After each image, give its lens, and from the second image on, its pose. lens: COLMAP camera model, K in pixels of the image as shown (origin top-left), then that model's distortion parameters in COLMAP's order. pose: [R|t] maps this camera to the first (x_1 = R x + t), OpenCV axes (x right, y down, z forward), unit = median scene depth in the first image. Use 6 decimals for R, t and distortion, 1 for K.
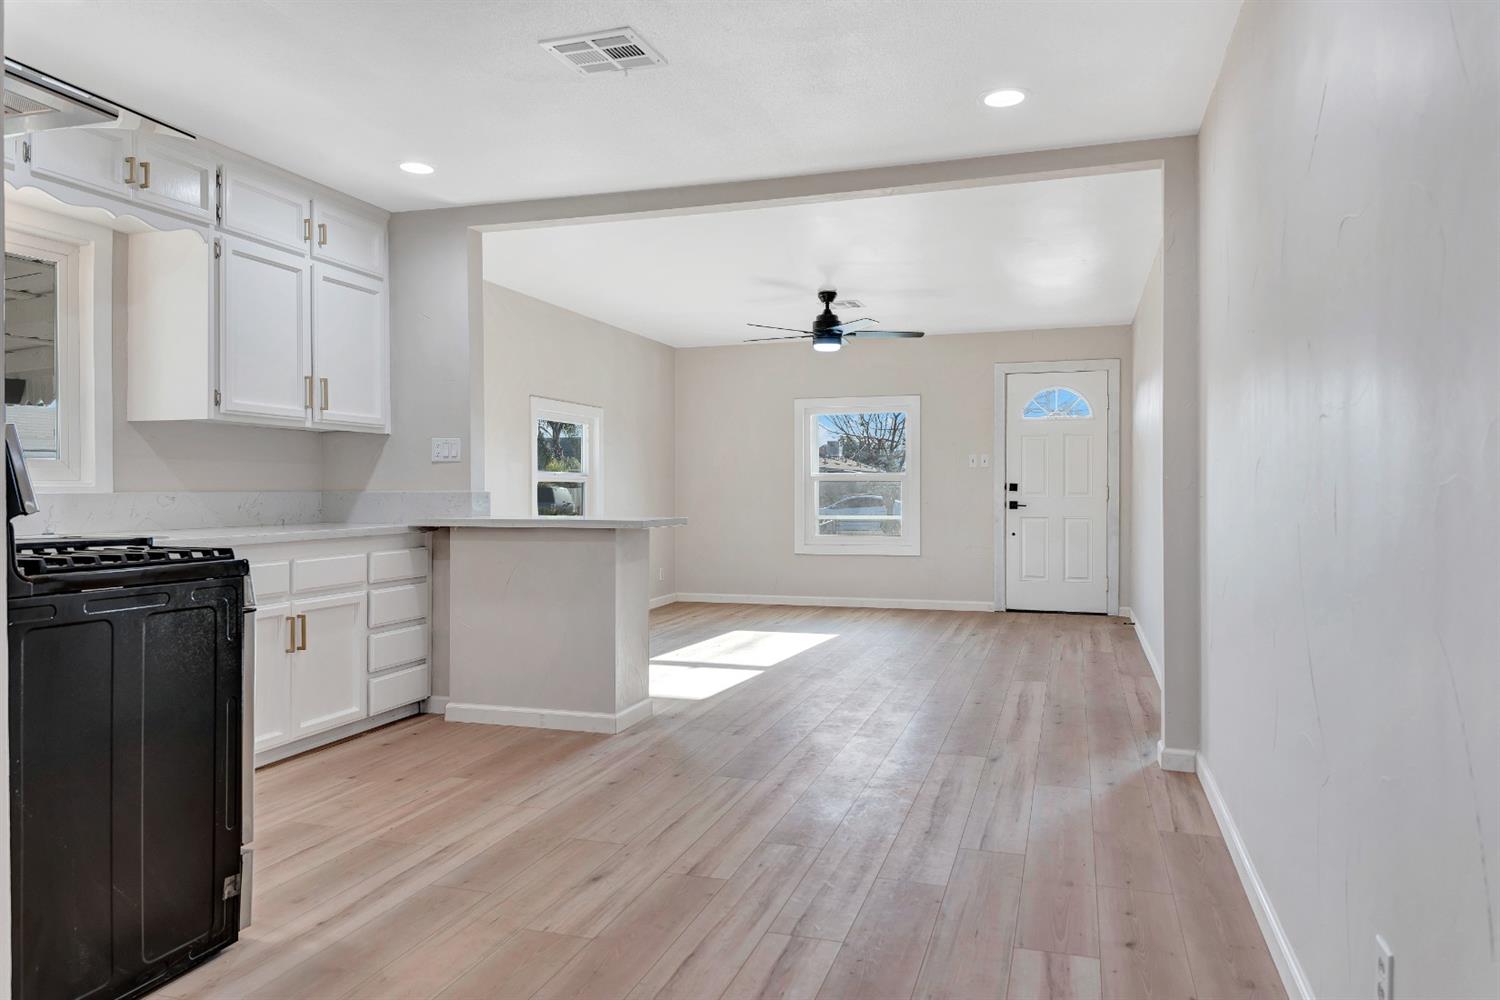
lens RADIAL K [[972.8, 0, 741.7], [0, 972.8, 512.1], [0, 0, 1]] dist [0.005188, -0.020093]
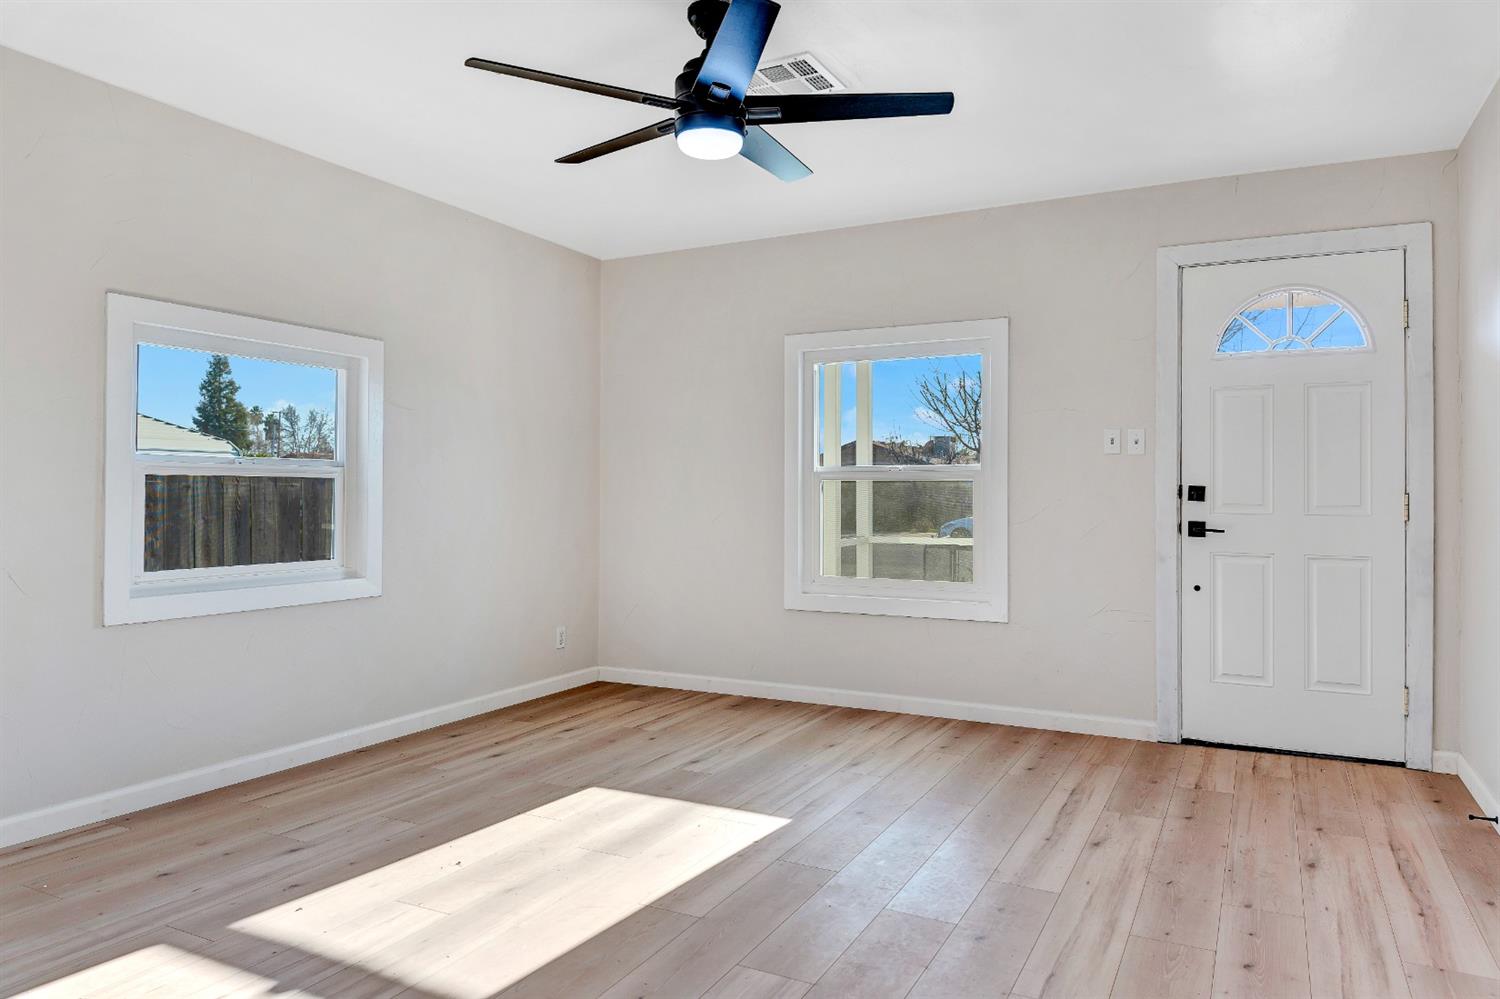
lens RADIAL K [[972.8, 0, 750.2], [0, 972.8, 487.9], [0, 0, 1]] dist [0.005188, -0.020093]
pose [[0.989474, 0.006096, -0.144580, 0.125682], [-0.010551, 0.999492, -0.030065, -0.011098], [0.144324, 0.031274, 0.989036, 0.475623]]
